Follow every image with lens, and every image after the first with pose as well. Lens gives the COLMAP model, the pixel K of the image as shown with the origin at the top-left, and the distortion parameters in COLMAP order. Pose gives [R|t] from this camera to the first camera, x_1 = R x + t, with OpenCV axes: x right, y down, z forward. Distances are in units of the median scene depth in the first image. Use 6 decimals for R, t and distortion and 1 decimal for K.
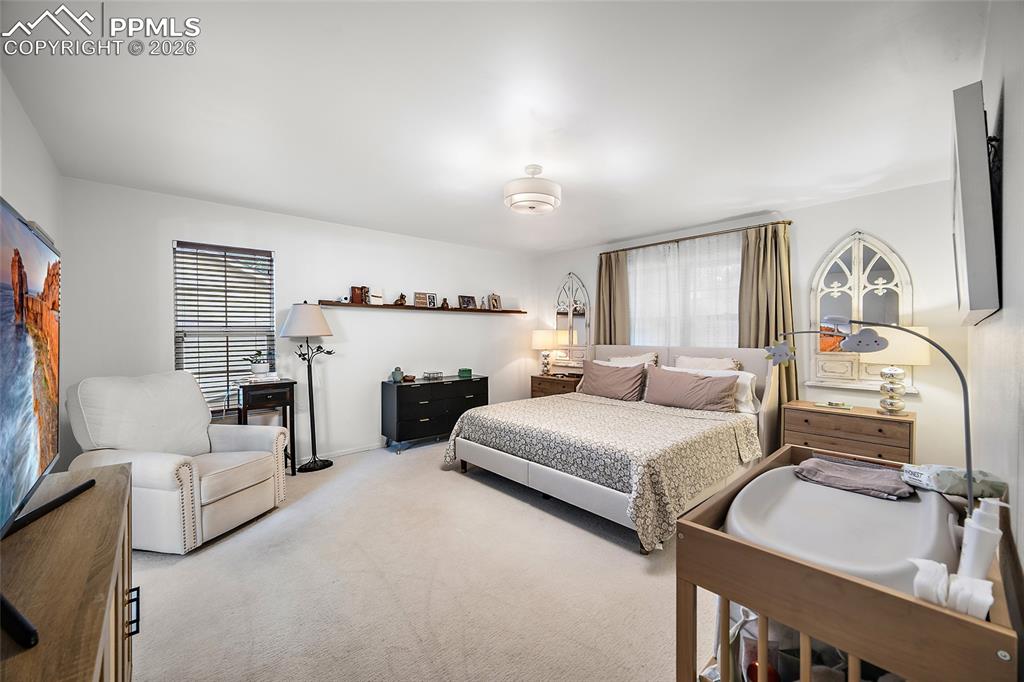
lens RADIAL K [[406.2, 0, 514.4], [0, 406.2, 335.5], [0, 0, 1]] dist [-0.001907, -0.000332]
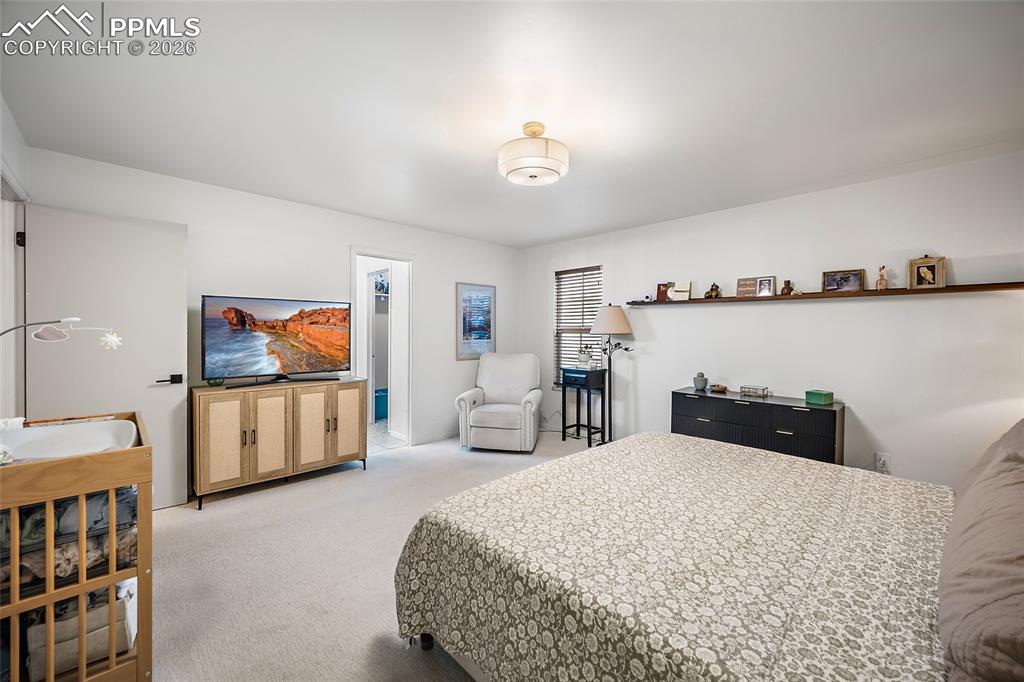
lens RADIAL K [[406.2, 0, 514.1], [0, 406.2, 334.2], [0, 0, 1]] dist [-0.001907, -0.000332]
pose [[0.025798, 0.009669, -0.999620, 0.526327], [-0.013116, 0.999870, 0.009333, -0.004034], [0.999581, 0.012871, 0.025921, 0.580428]]
